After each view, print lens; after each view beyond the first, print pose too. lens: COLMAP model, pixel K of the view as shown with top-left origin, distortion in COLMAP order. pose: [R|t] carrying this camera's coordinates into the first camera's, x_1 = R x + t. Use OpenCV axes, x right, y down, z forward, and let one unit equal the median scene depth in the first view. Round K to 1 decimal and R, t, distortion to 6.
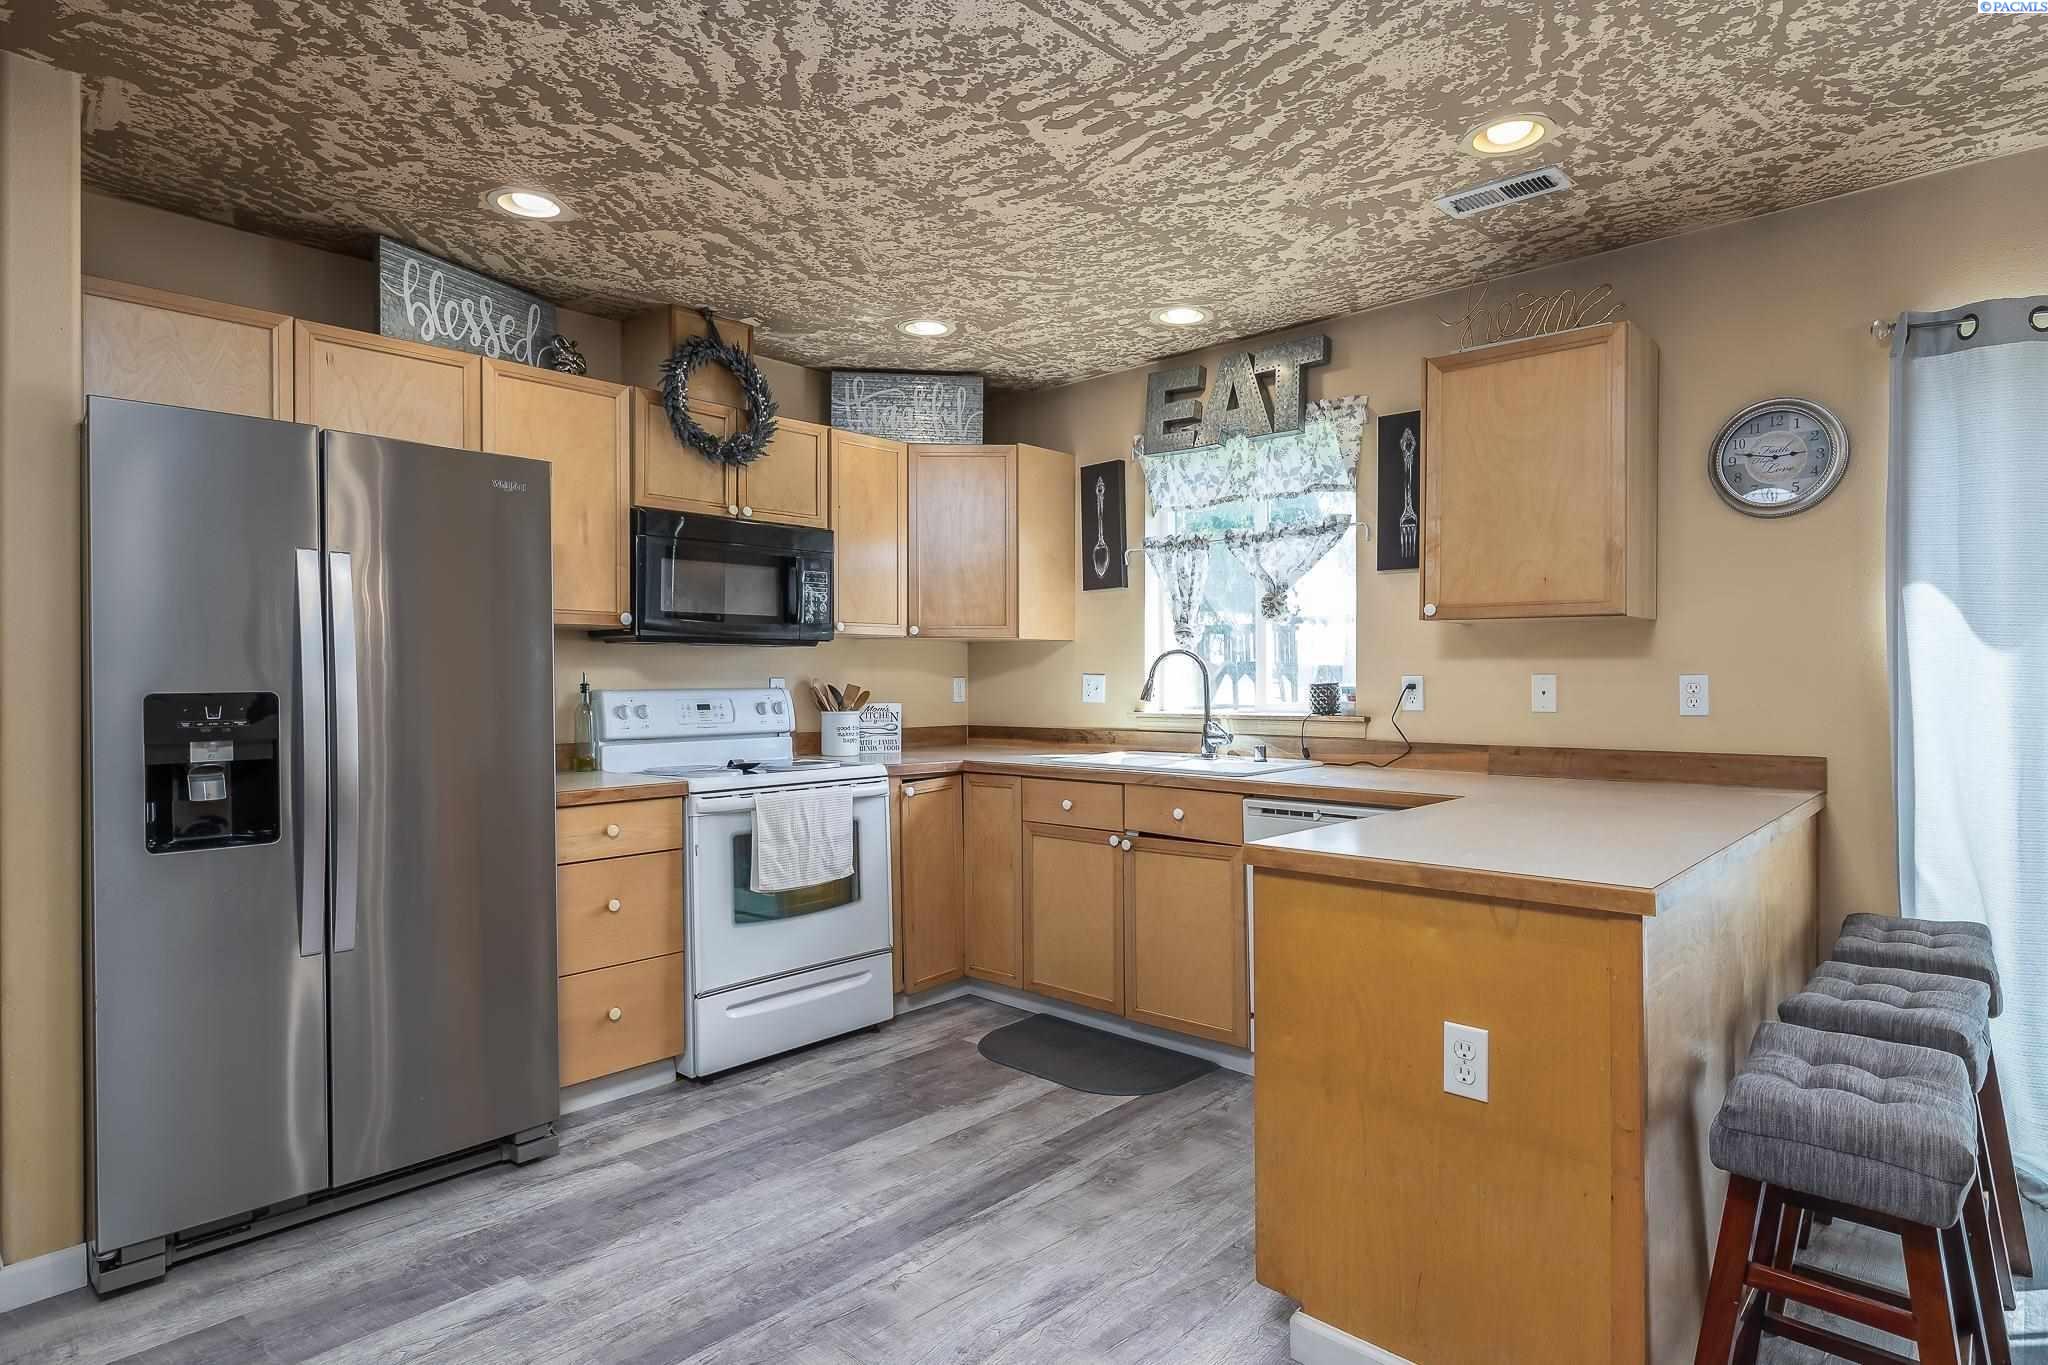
lens RADIAL K [[1054.3, 0, 1036.5], [0, 1054.3, 685.6], [0, 0, 1]] dist [0.000175, 0.000023]
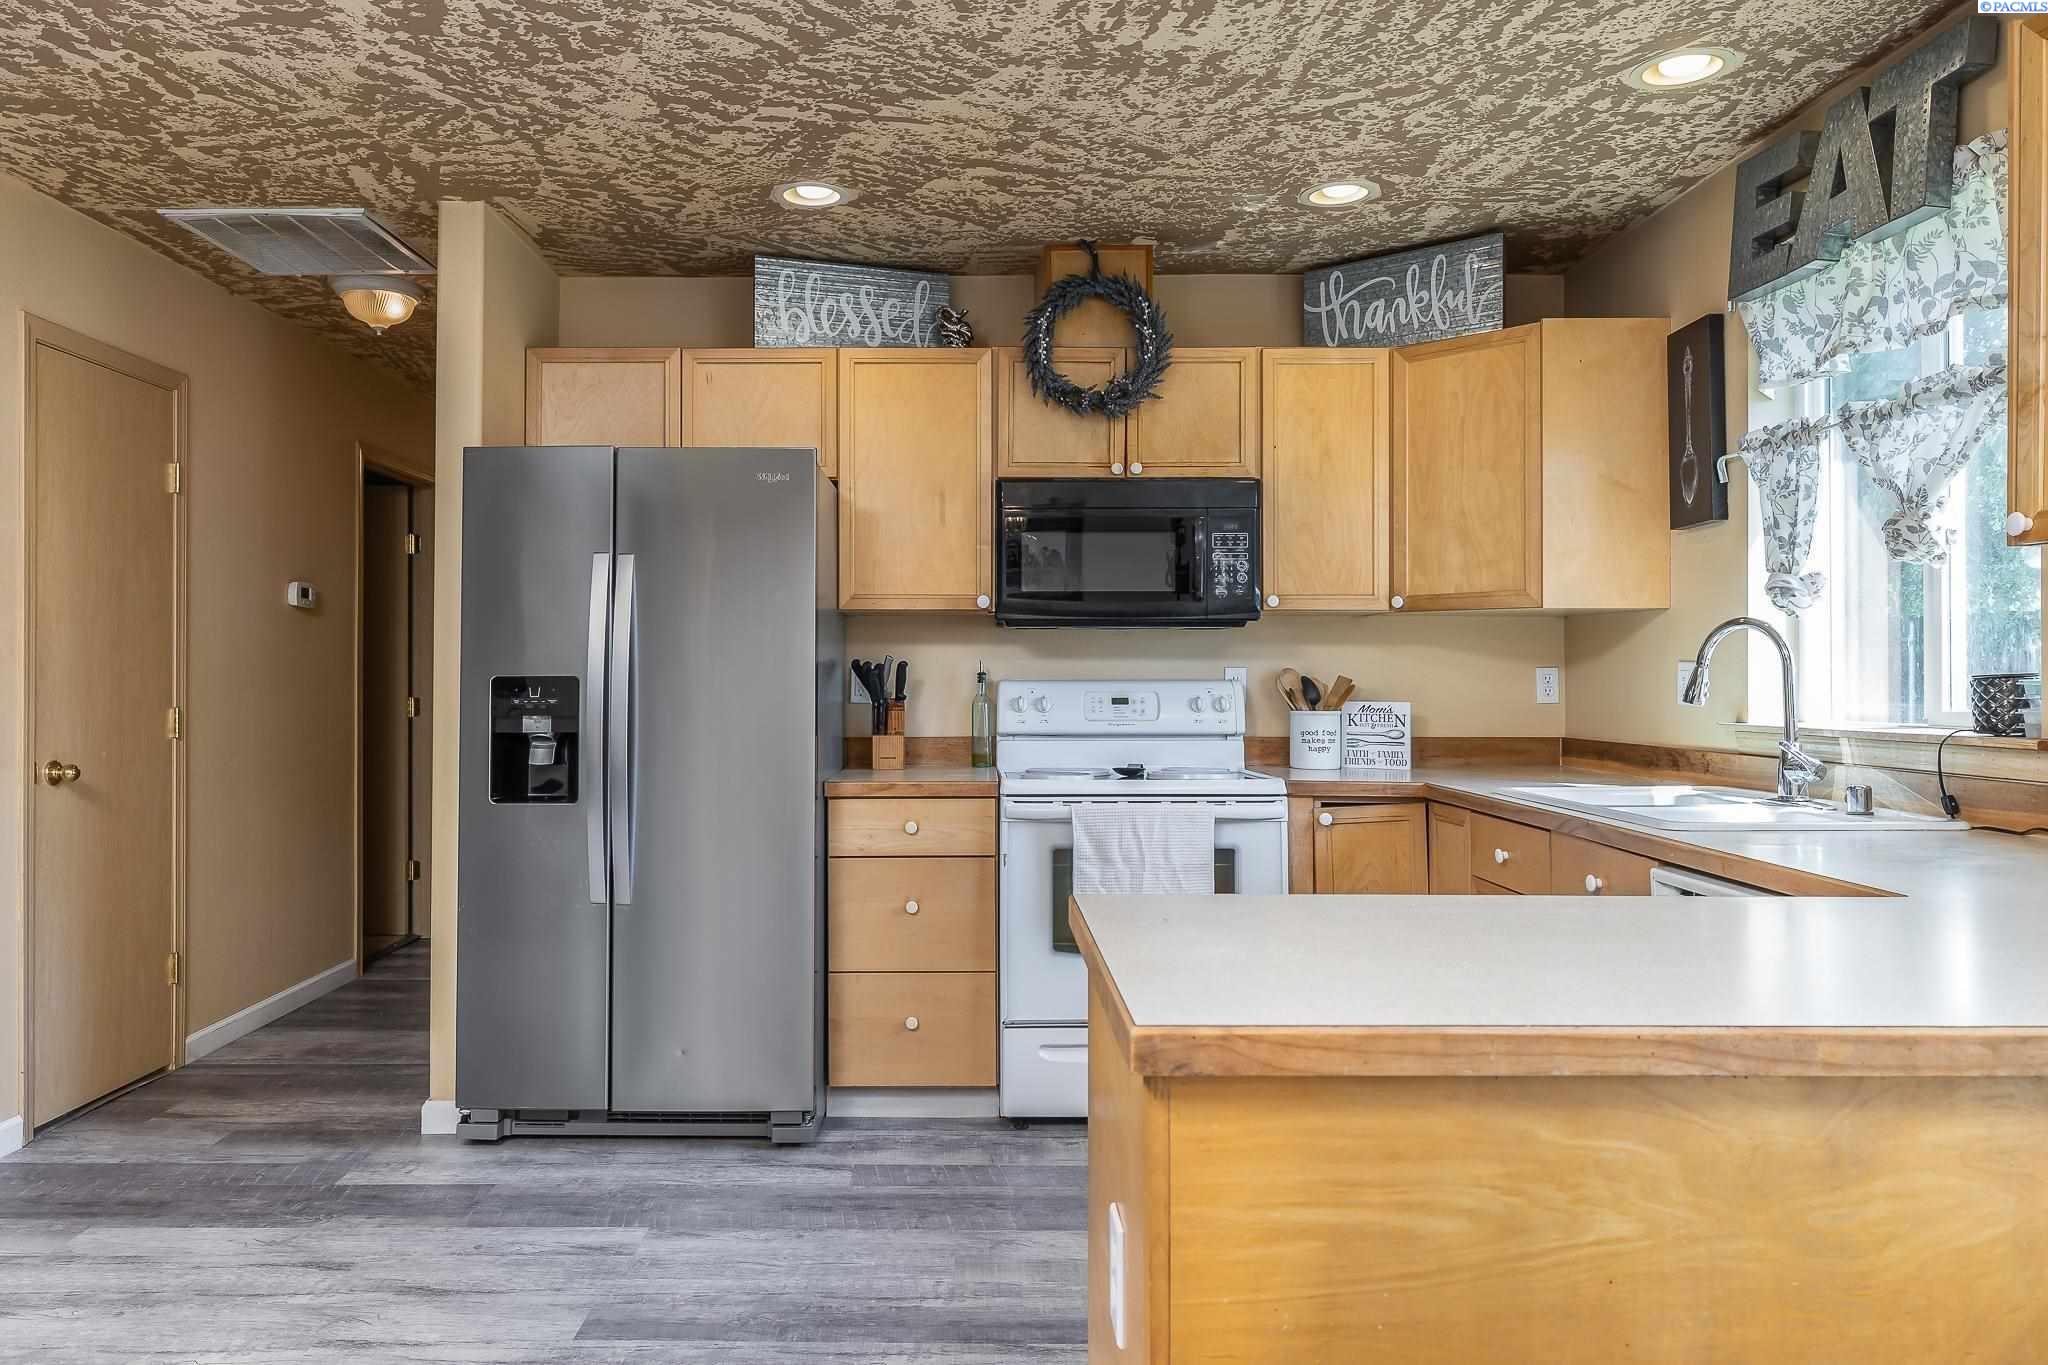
lens RADIAL K [[1349.8, 0, 1009.9], [0, 1349.8, 668.1], [0, 0, 1]] dist [0.003234, -0.002824]
pose [[0.691429, -0.001551, -0.722443, 0.451159], [-0.007782, 0.999924, -0.009595, 0.005291], [0.722403, 0.012256, 0.691364, 0.194341]]
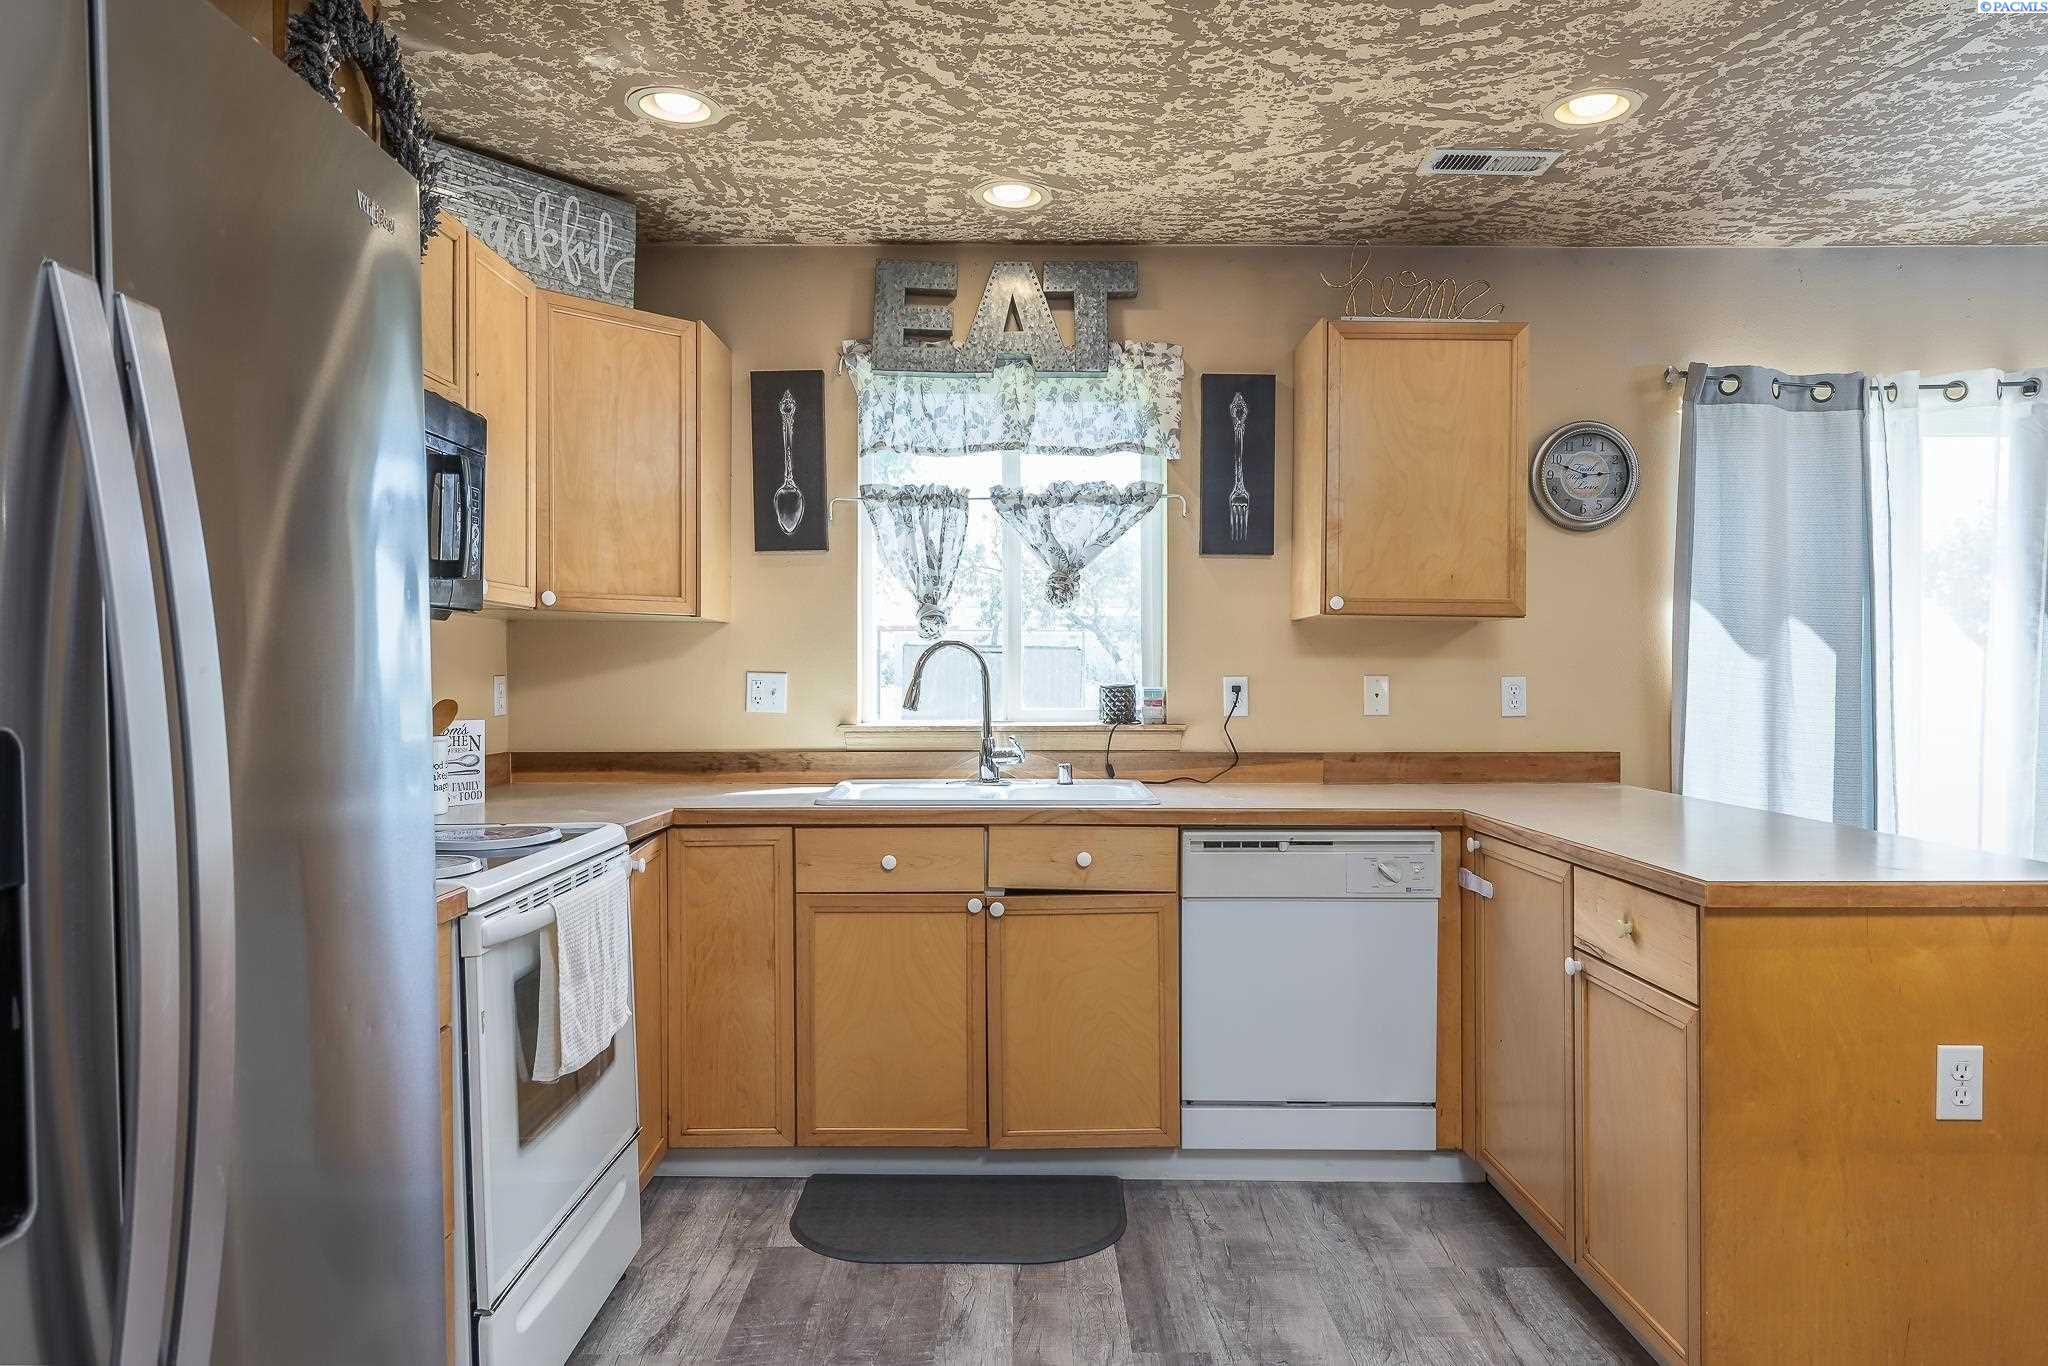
lens RADIAL K [[1257.8, 0, 1017.9], [0, 1257.8, 688.0], [0, 0, 1]] dist [0.001219, -0.000429]
pose [[0.746077, -0.003874, 0.665849, -0.476574], [0.001693, 0.999991, 0.003921, -0.004147], [-0.665858, -0.001798, 0.746076, 0.344504]]
